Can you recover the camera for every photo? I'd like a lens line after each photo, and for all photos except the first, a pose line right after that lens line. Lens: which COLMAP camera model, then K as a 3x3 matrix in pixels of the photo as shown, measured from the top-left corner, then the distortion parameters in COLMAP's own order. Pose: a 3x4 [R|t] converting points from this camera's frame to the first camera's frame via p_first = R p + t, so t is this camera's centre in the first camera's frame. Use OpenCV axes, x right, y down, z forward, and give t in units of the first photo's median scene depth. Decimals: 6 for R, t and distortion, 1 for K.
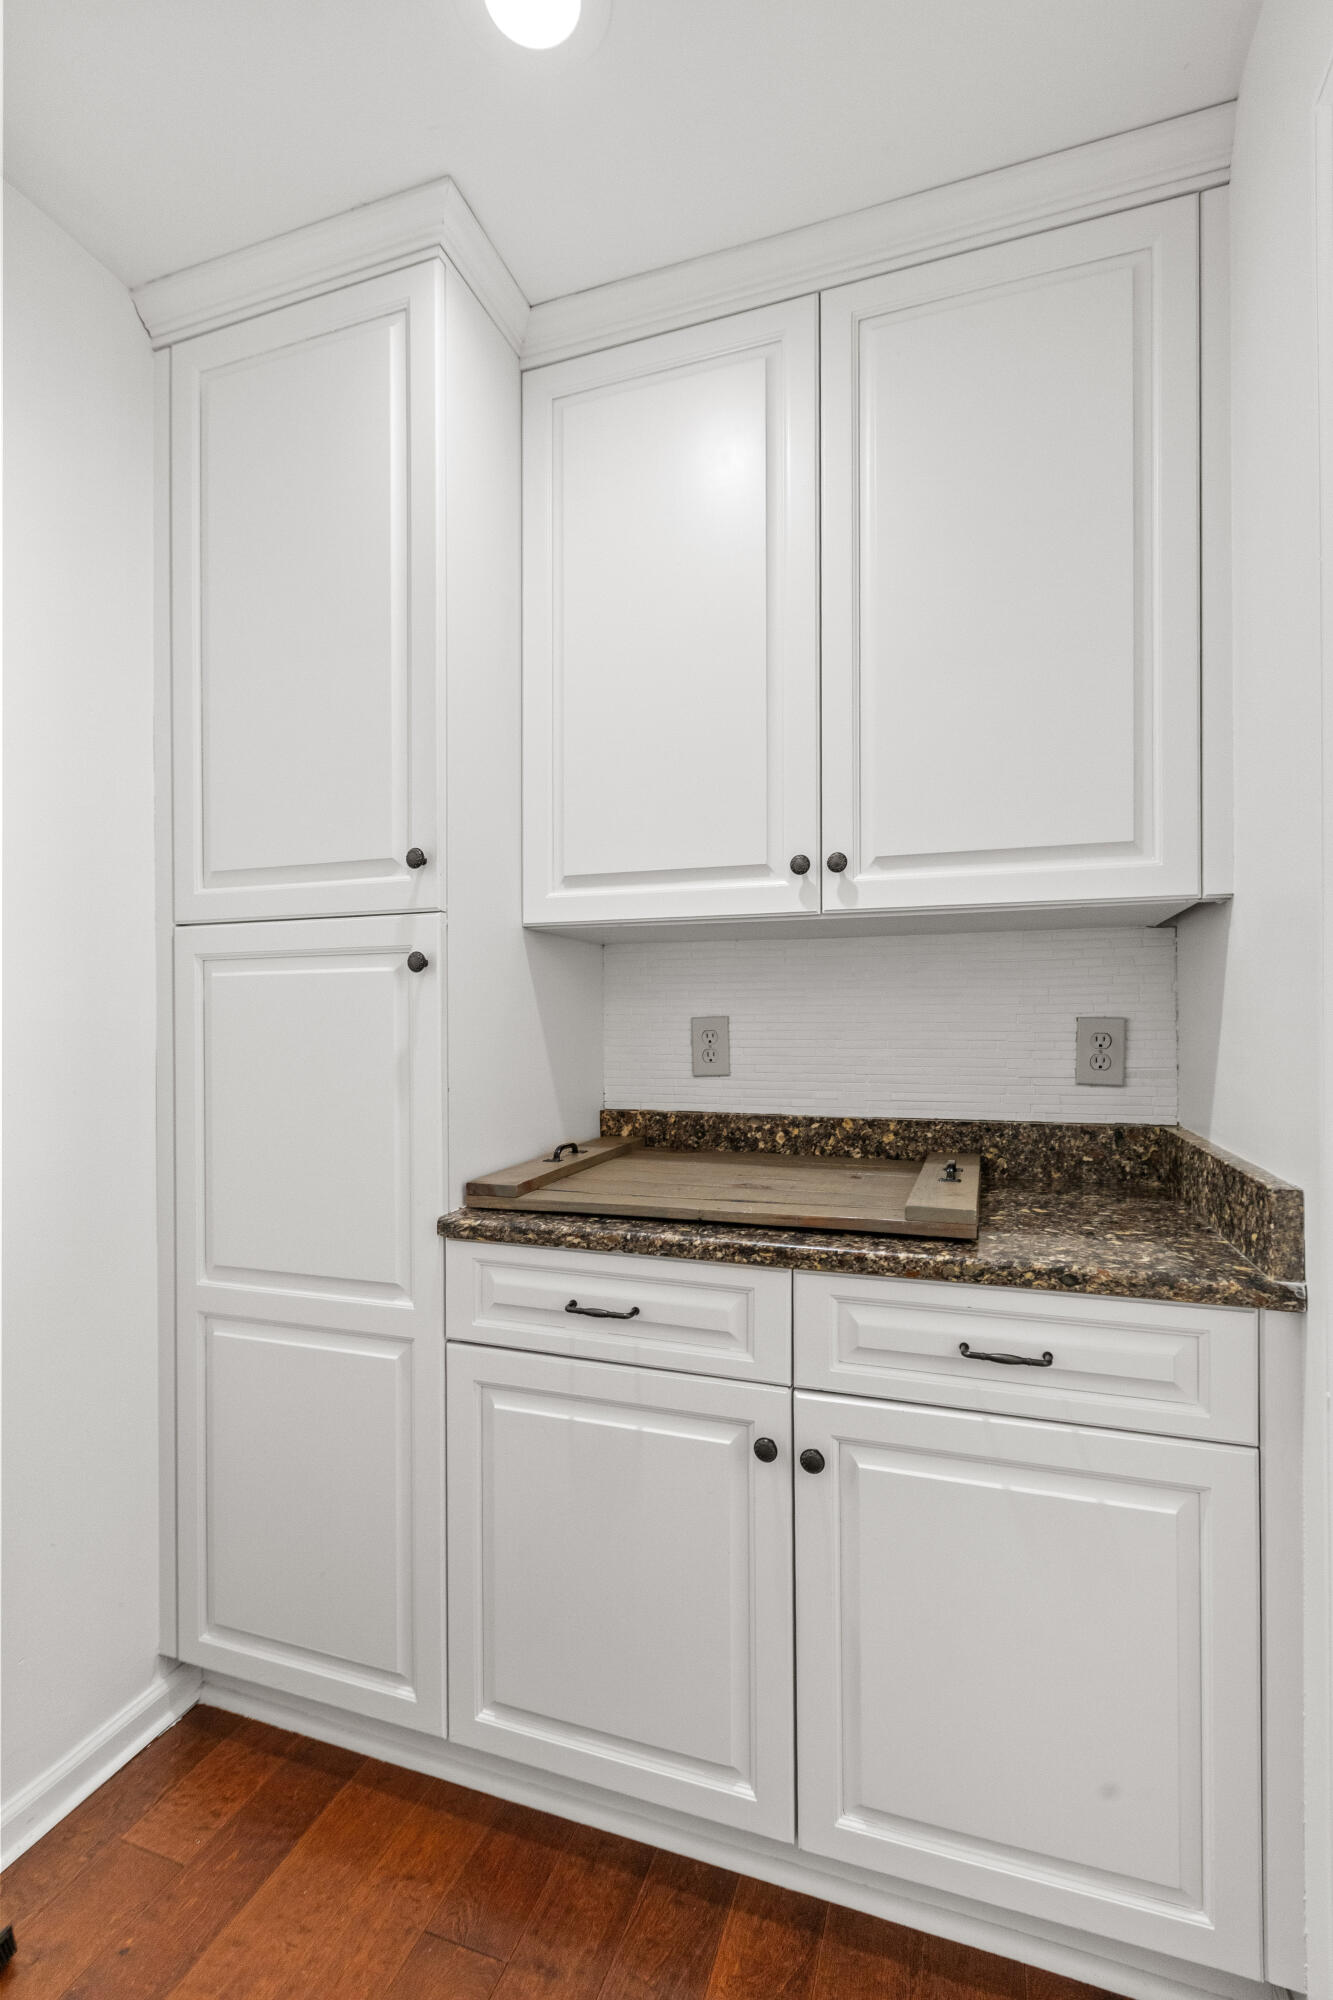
lens RADIAL K [[901.1, 0, 666.1], [0, 901.1, 1011.4], [0, 0, 1]] dist [0.002585, -0.000094]
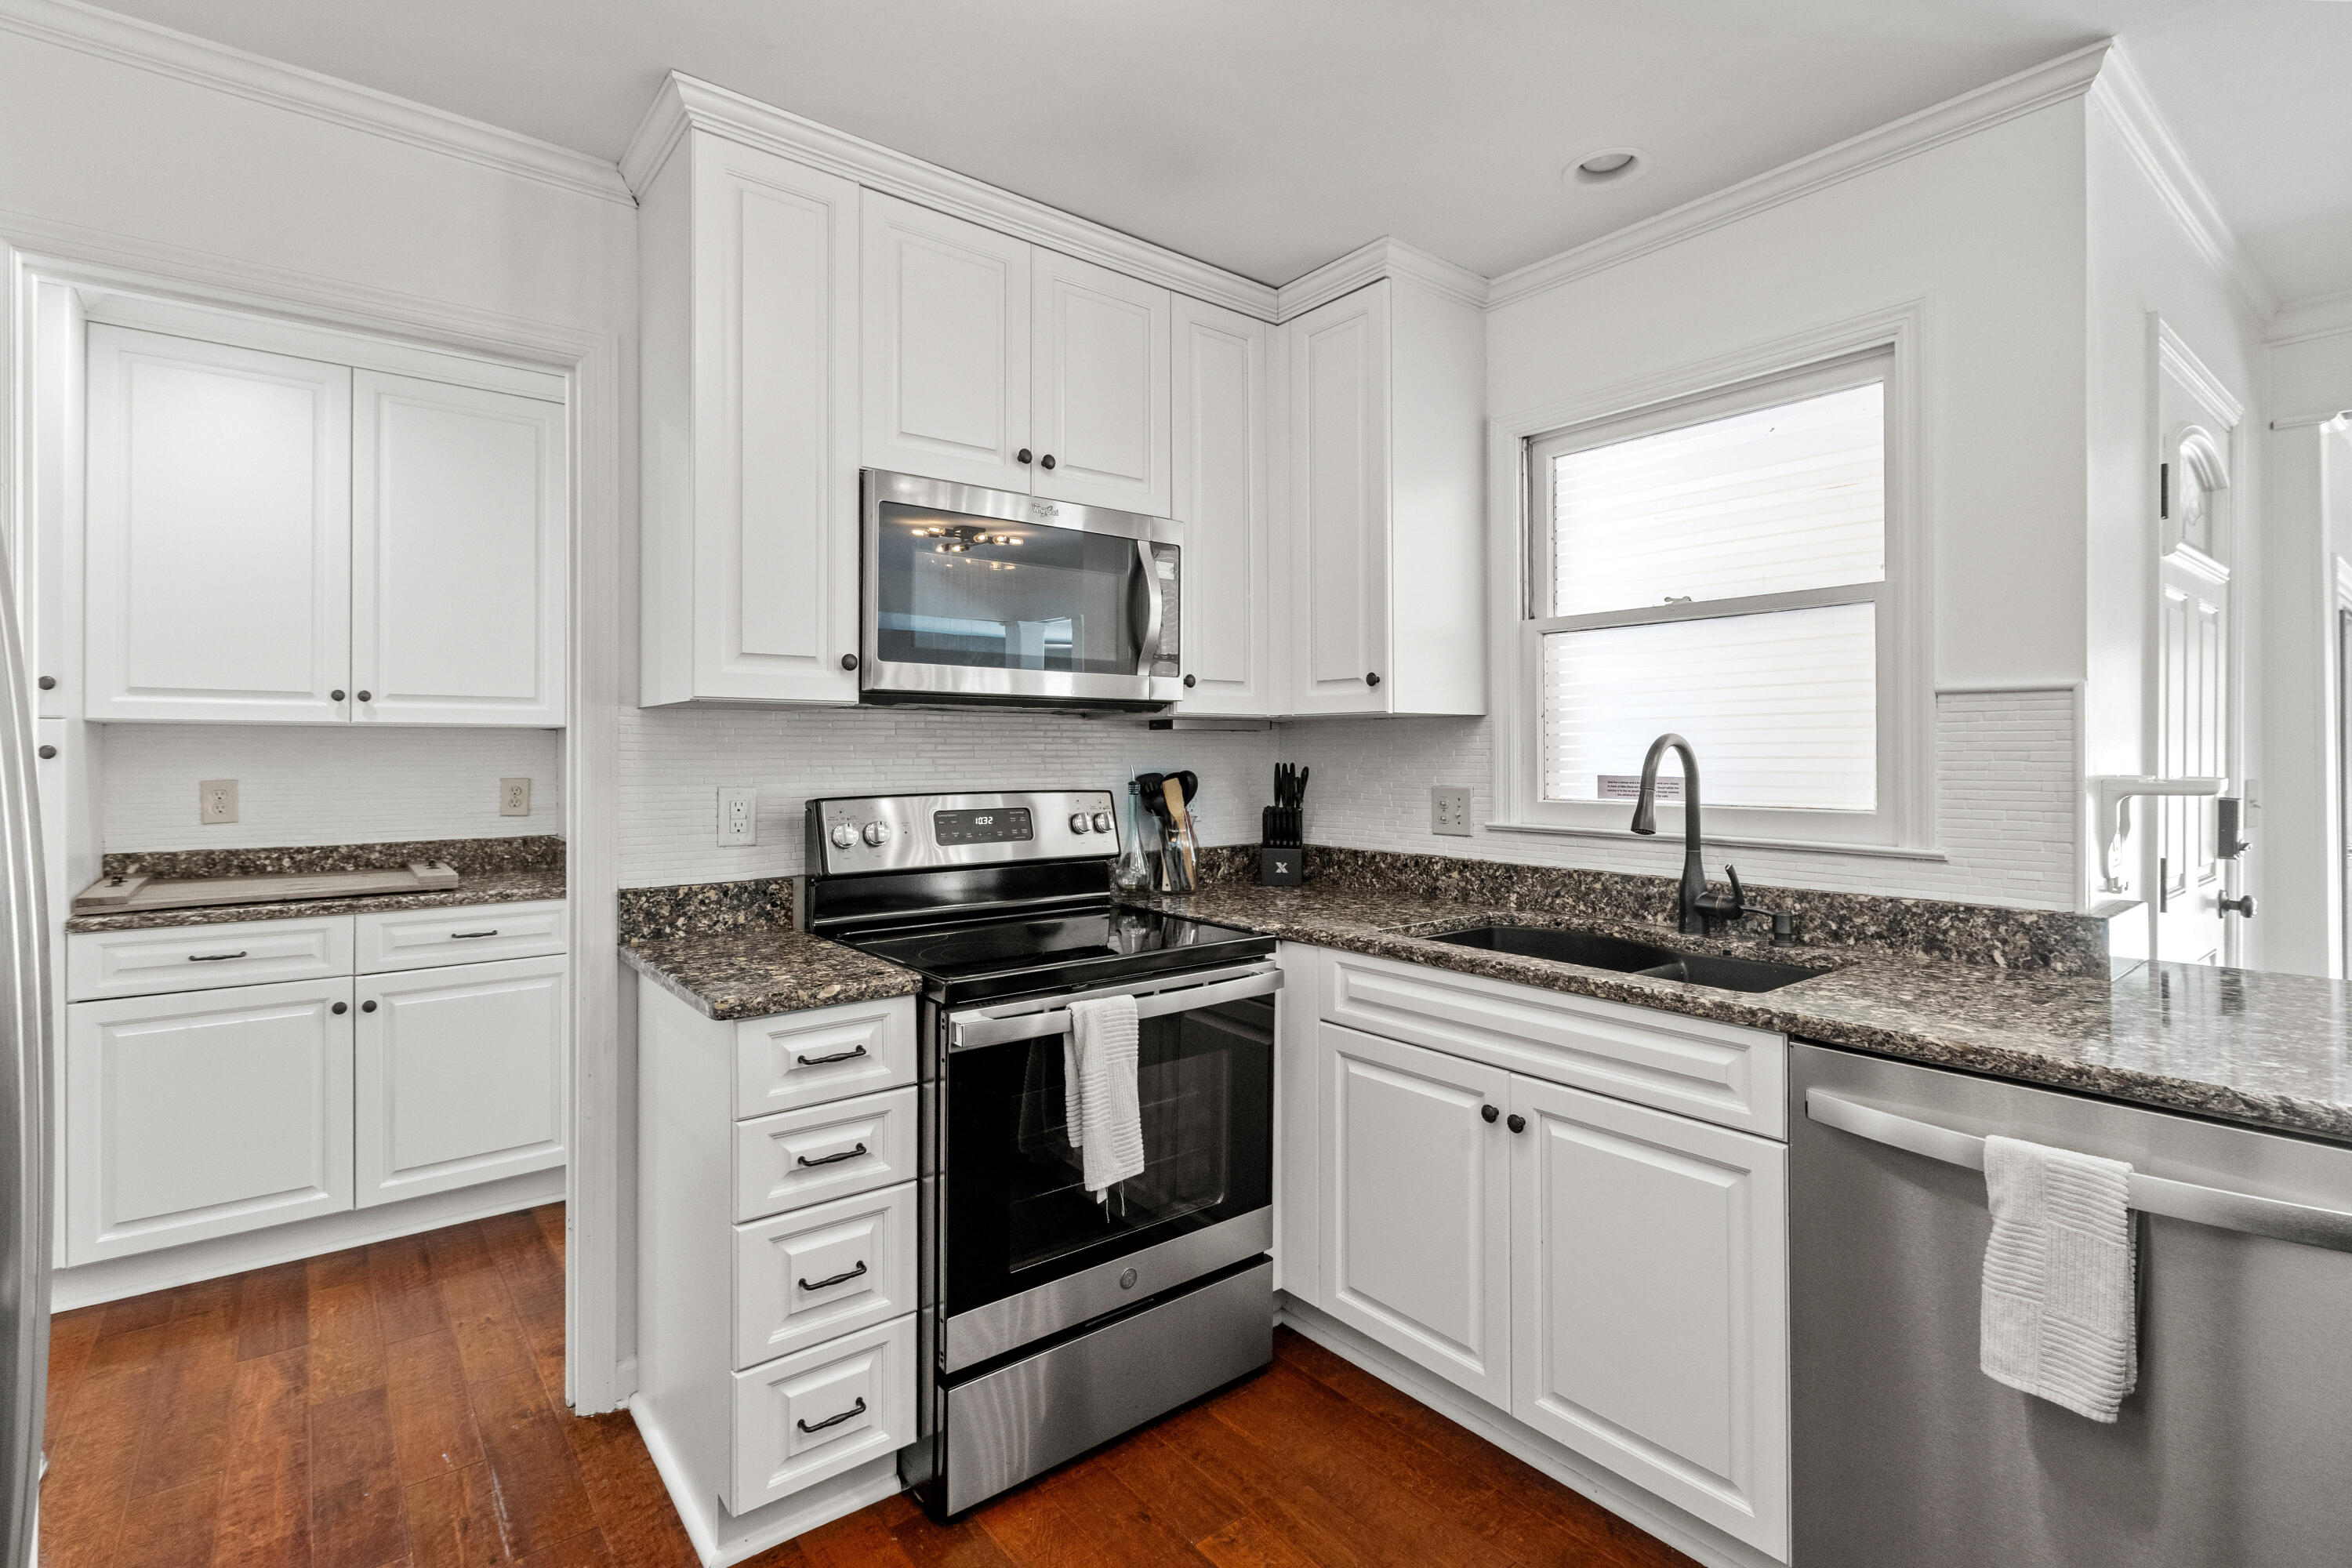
lens RADIAL K [[1100.4, 0, 1166.9], [0, 1100.4, 758.8], [0, 0, 1]] dist [-0.000375, -0.000348]
pose [[0.537030, -0.002351, 0.843560, -0.757125], [-0.015098, 0.999809, 0.012398, -0.088808], [-0.843428, -0.019394, 0.536892, -1.438985]]
